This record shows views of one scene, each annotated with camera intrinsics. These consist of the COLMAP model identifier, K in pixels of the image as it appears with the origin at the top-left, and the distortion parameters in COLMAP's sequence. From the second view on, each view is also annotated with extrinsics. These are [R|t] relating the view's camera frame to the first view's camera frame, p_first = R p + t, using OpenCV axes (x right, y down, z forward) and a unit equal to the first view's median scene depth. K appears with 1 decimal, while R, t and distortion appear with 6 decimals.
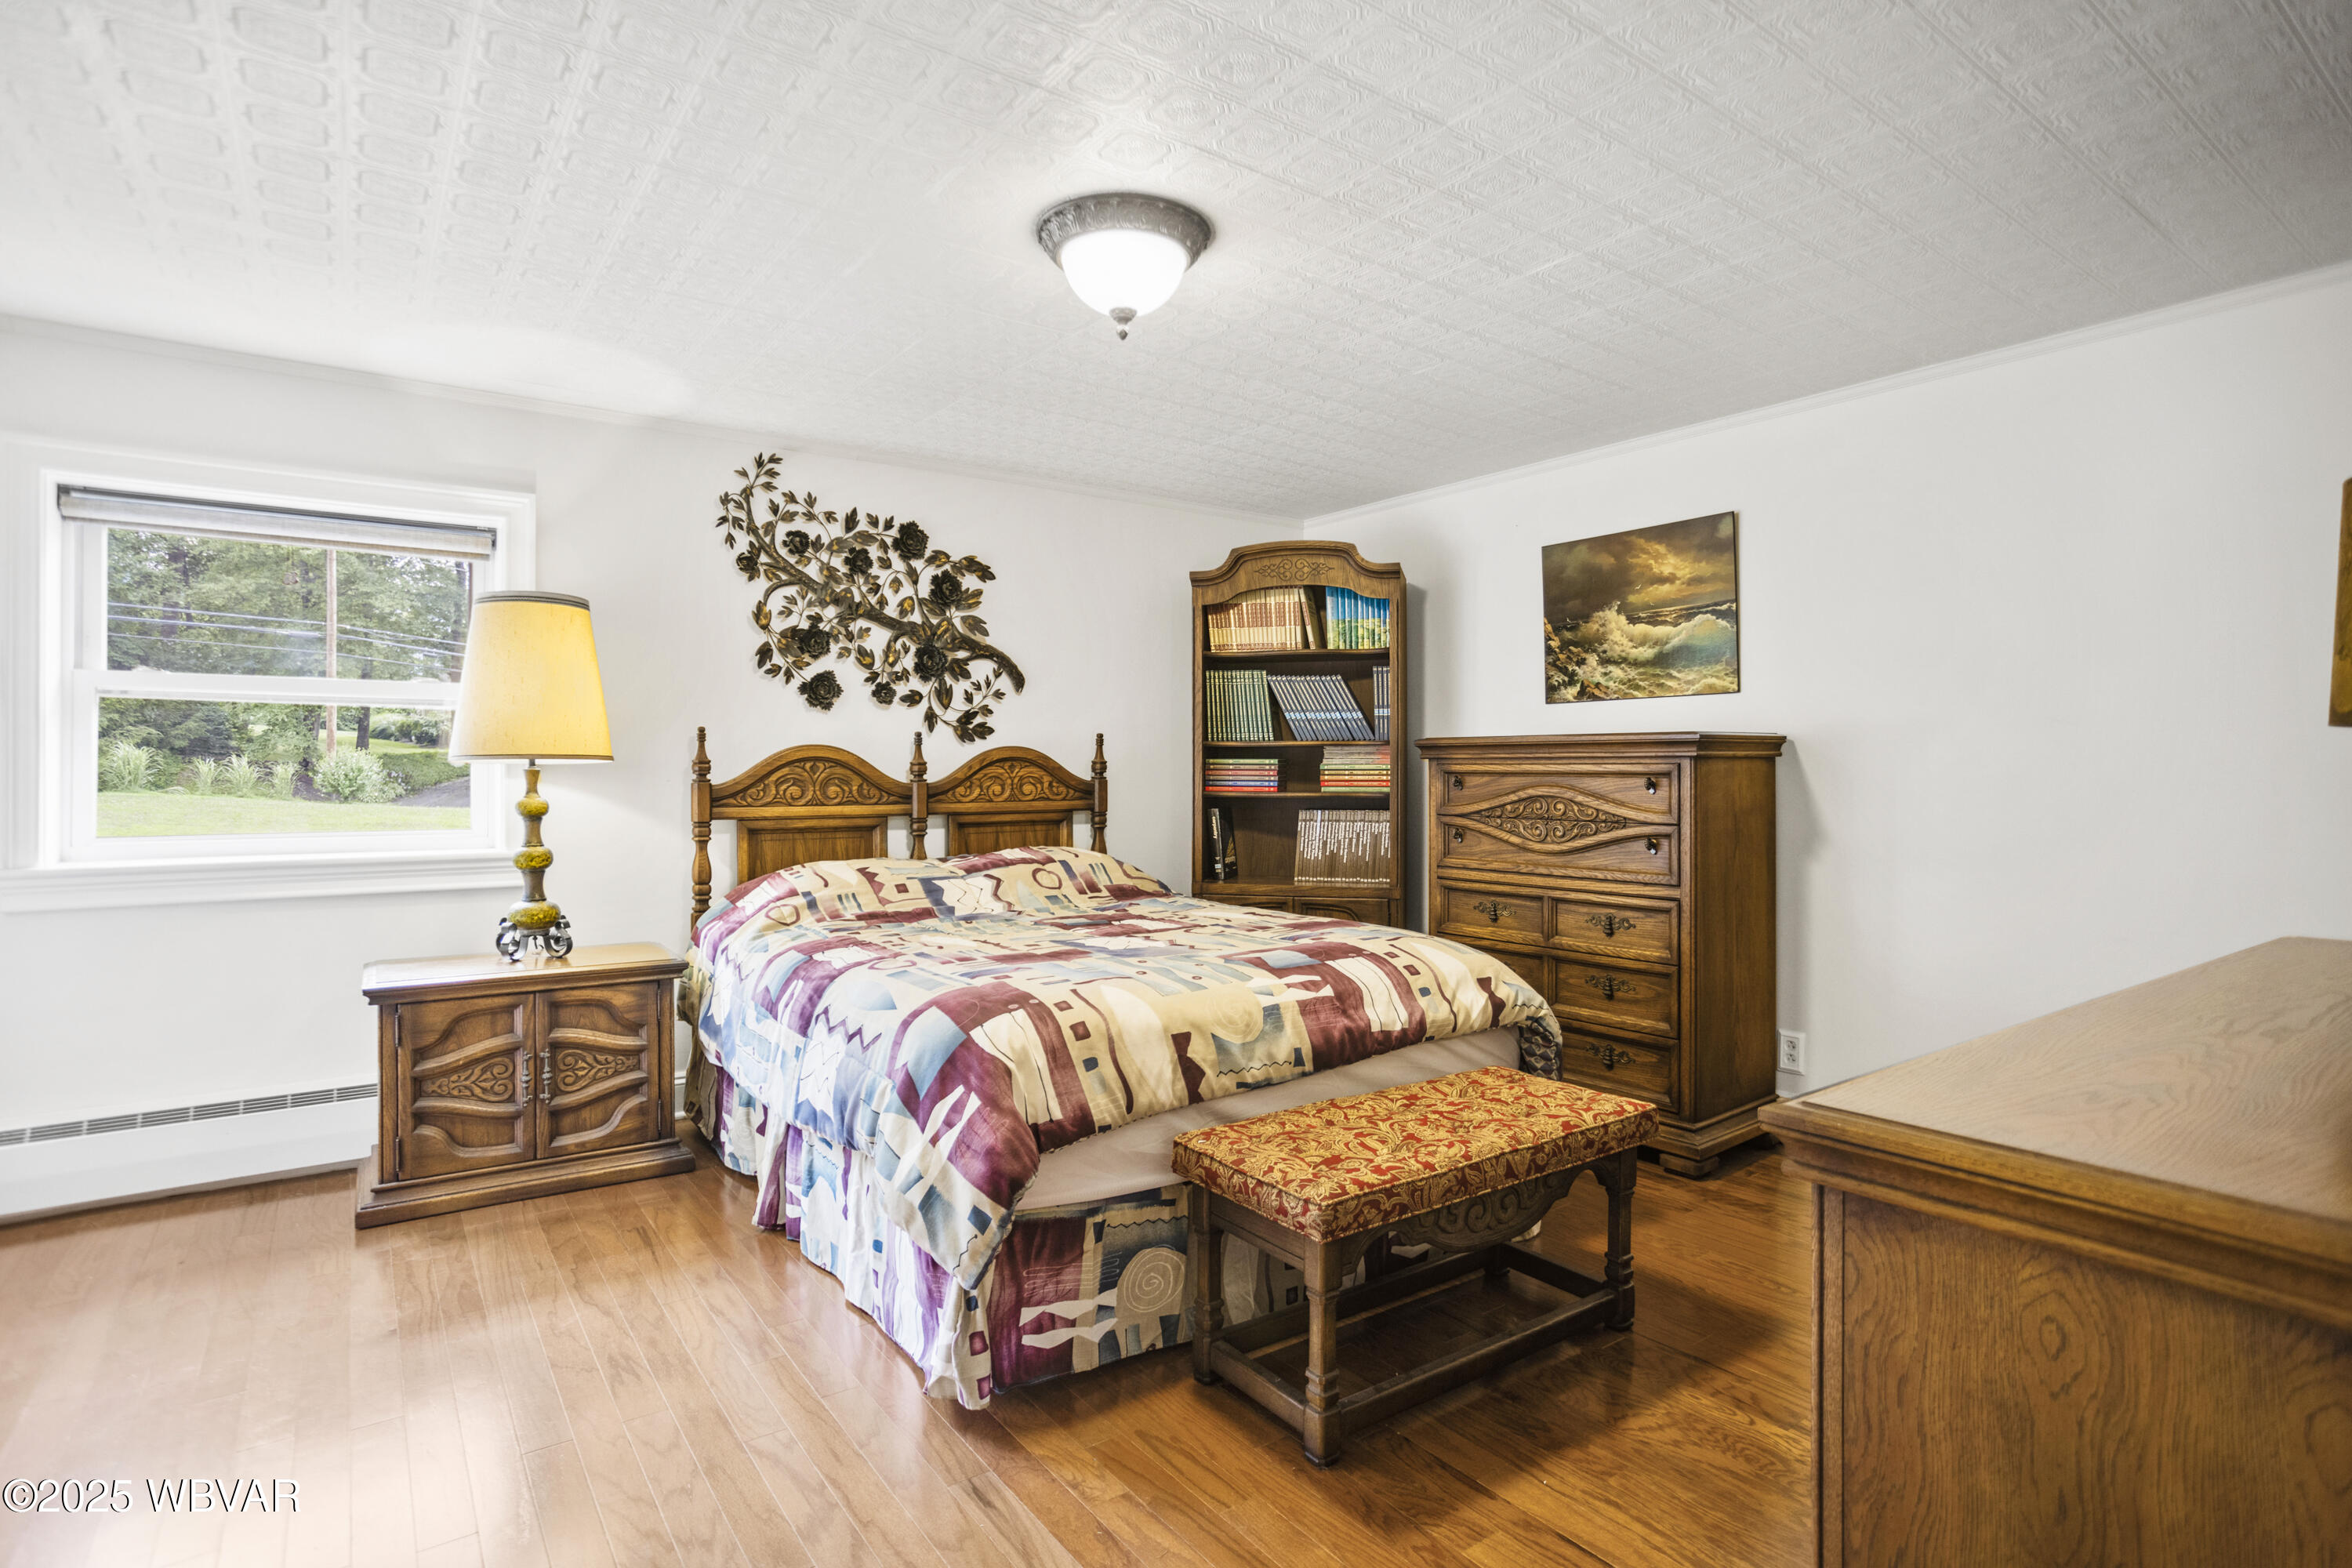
lens RADIAL K [[1254.1, 0, 1175.2], [0, 1254.1, 757.0], [0, 0, 1]] dist [-0.001214, 0.000002]
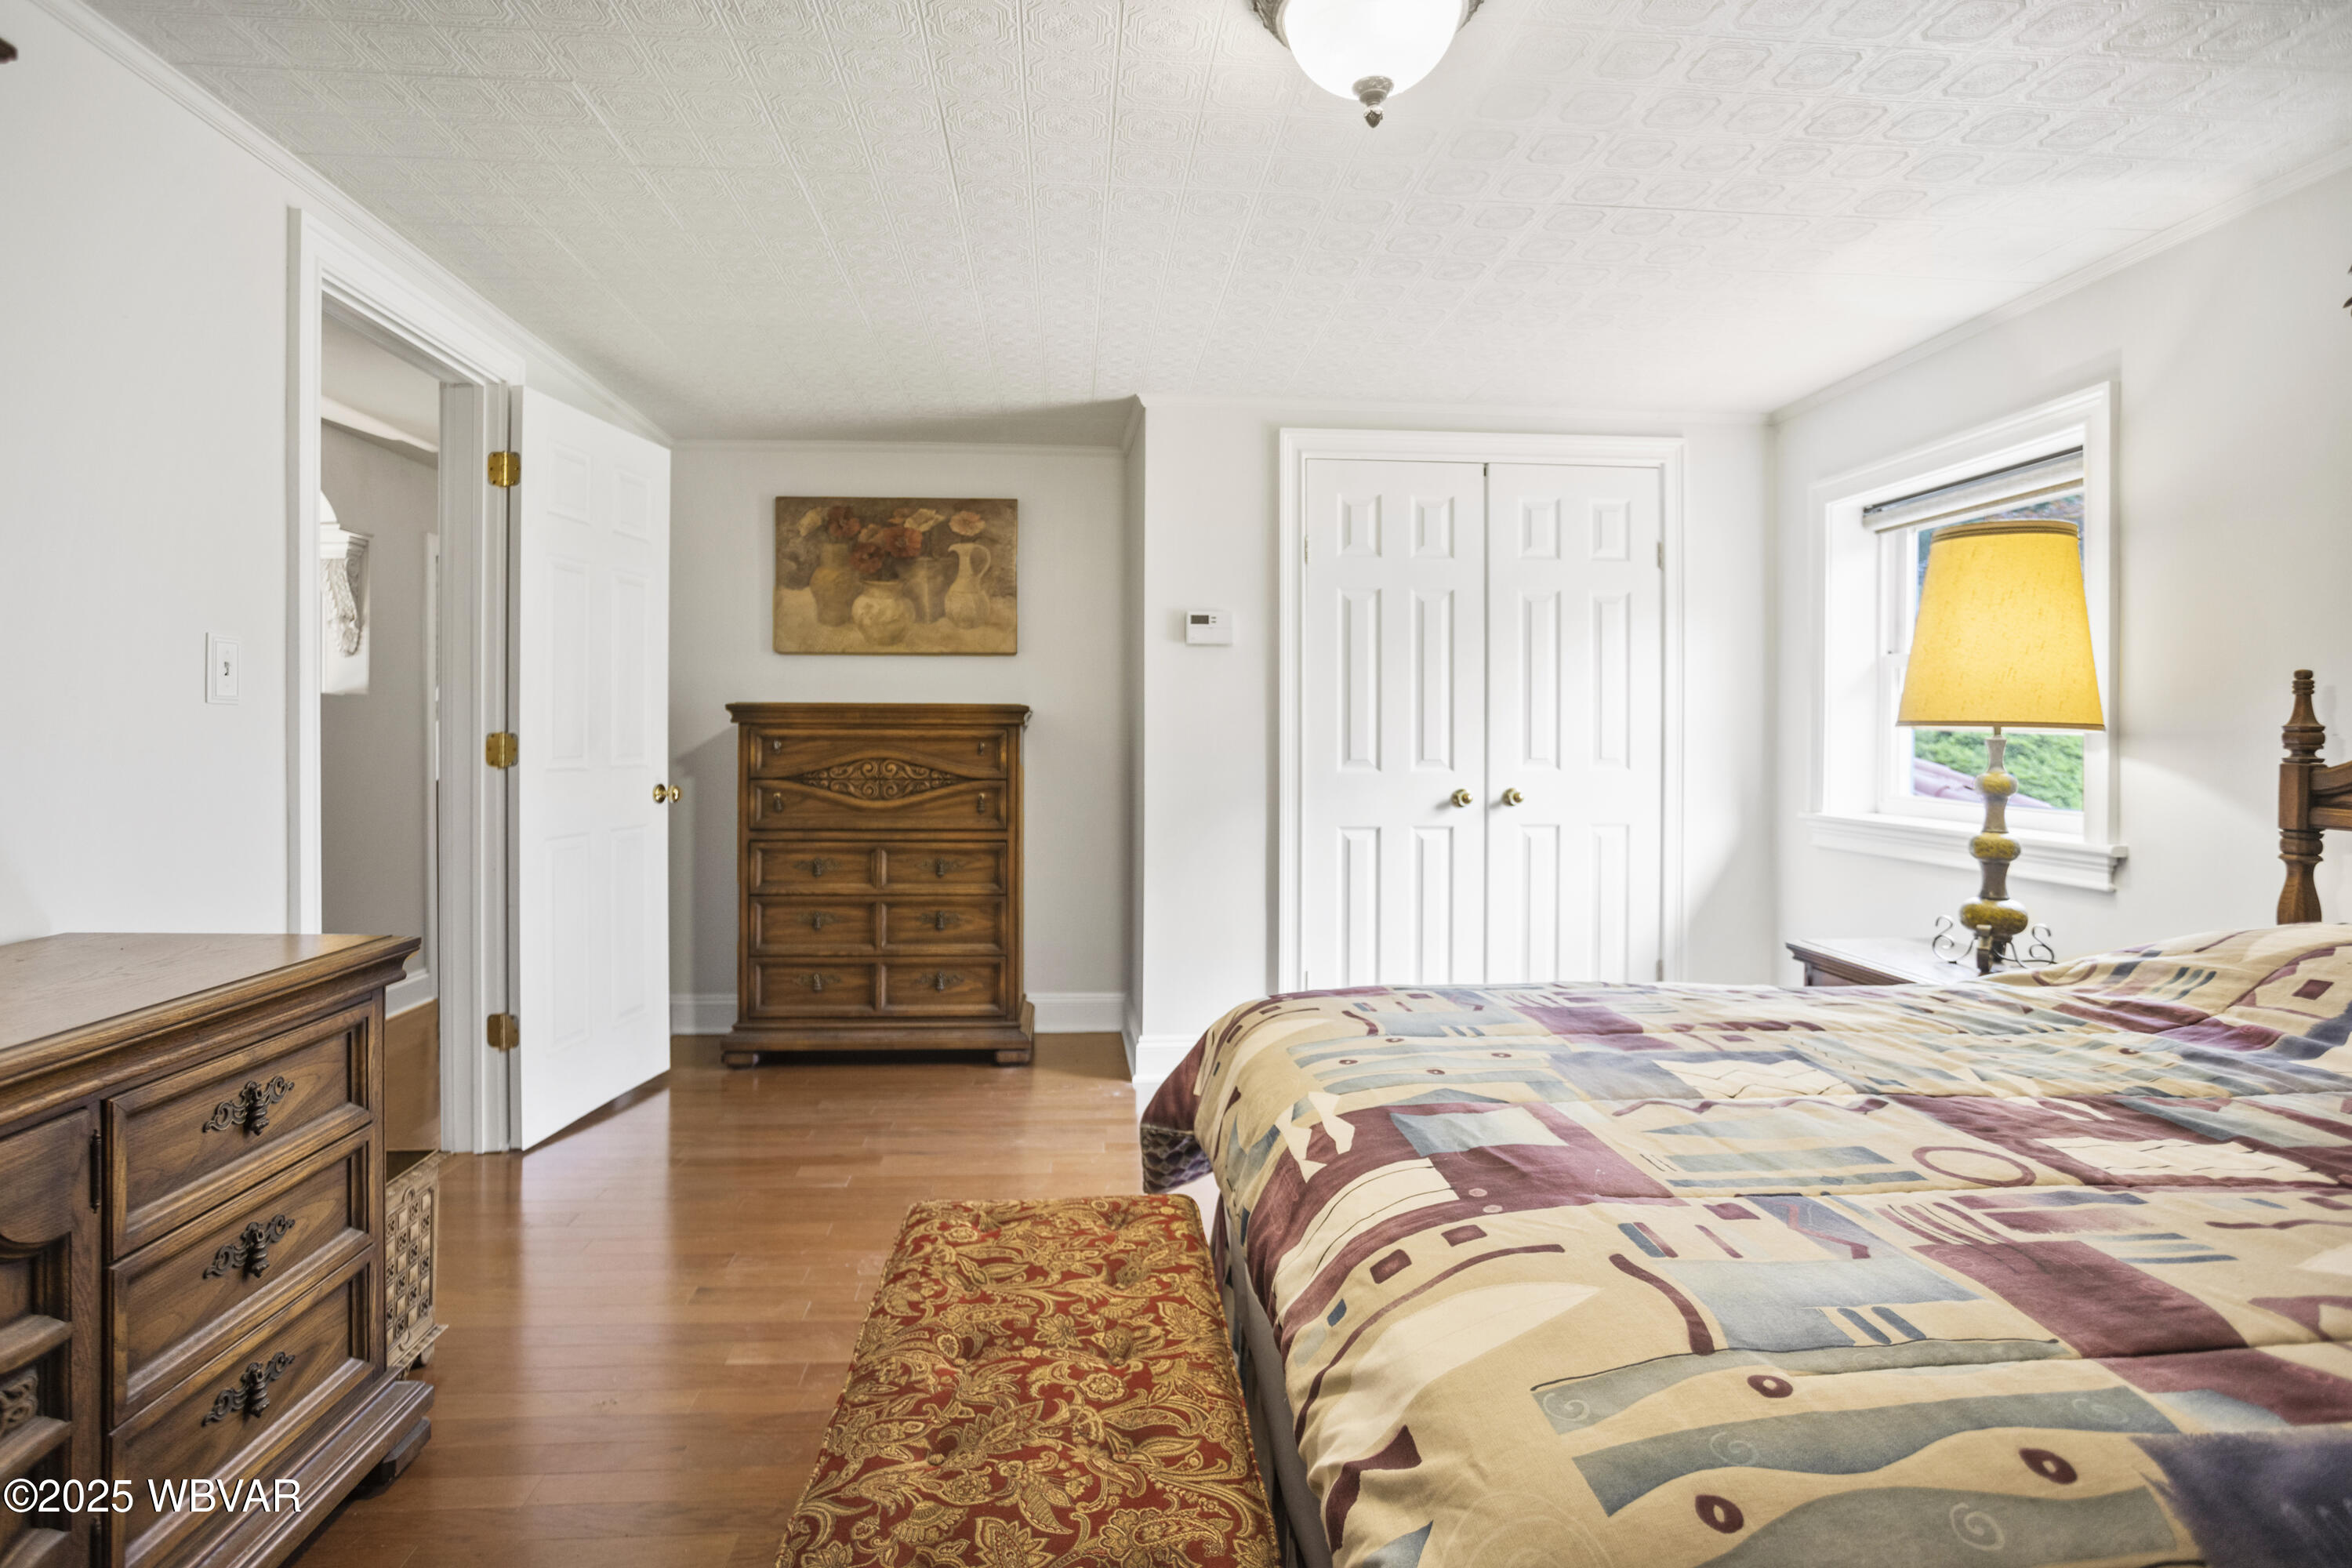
lens RADIAL K [[1193.0, 0, 1172.6], [0, 1193.0, 744.7], [0, 0, 1]] dist [-0.053861, 0.033164]
pose [[-0.536439, 0.002975, -0.843934, 0.550813], [0.000060, 0.999994, 0.003487, 0.013543], [0.843939, 0.001820, -0.536436, 1.198622]]
